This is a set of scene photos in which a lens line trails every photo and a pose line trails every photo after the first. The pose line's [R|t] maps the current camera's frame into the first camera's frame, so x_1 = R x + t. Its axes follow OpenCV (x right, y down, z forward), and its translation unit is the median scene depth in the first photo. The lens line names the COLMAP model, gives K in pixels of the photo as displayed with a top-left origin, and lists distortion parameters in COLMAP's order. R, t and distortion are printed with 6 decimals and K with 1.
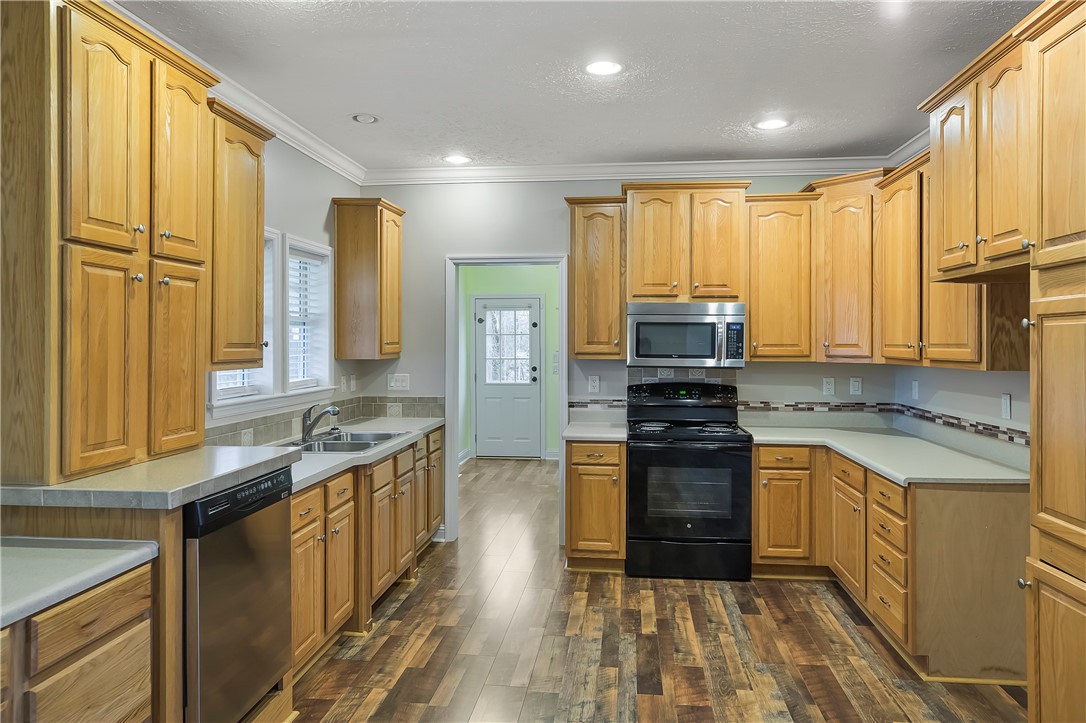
lens RADIAL K [[724.7, 0, 546.0], [0, 724.7, 330.4], [0, 0, 1]] dist [-0.002315, 0.016635]
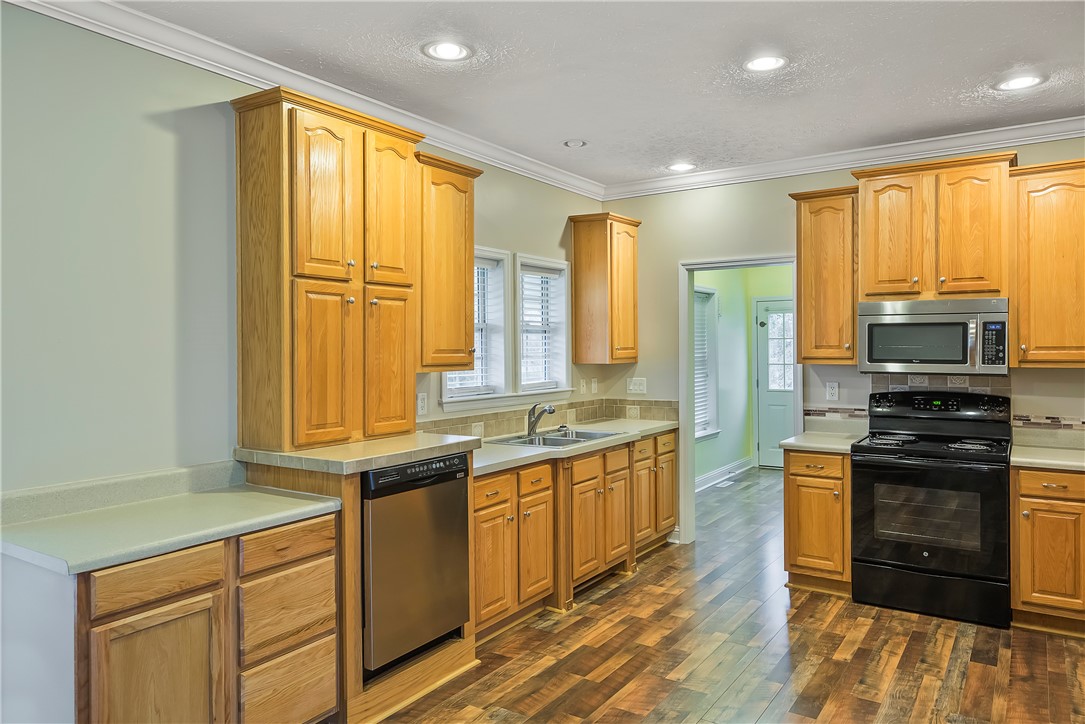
lens RADIAL K [[746.4, 0, 539.0], [0, 746.4, 333.9], [0, 0, 1]] dist [0.018638, -0.000249]
pose [[0.885970, -0.015956, -0.463469, 0.221294], [0.015225, 0.999870, -0.005319, 0.000338], [0.463493, -0.002344, 0.886097, -0.025728]]
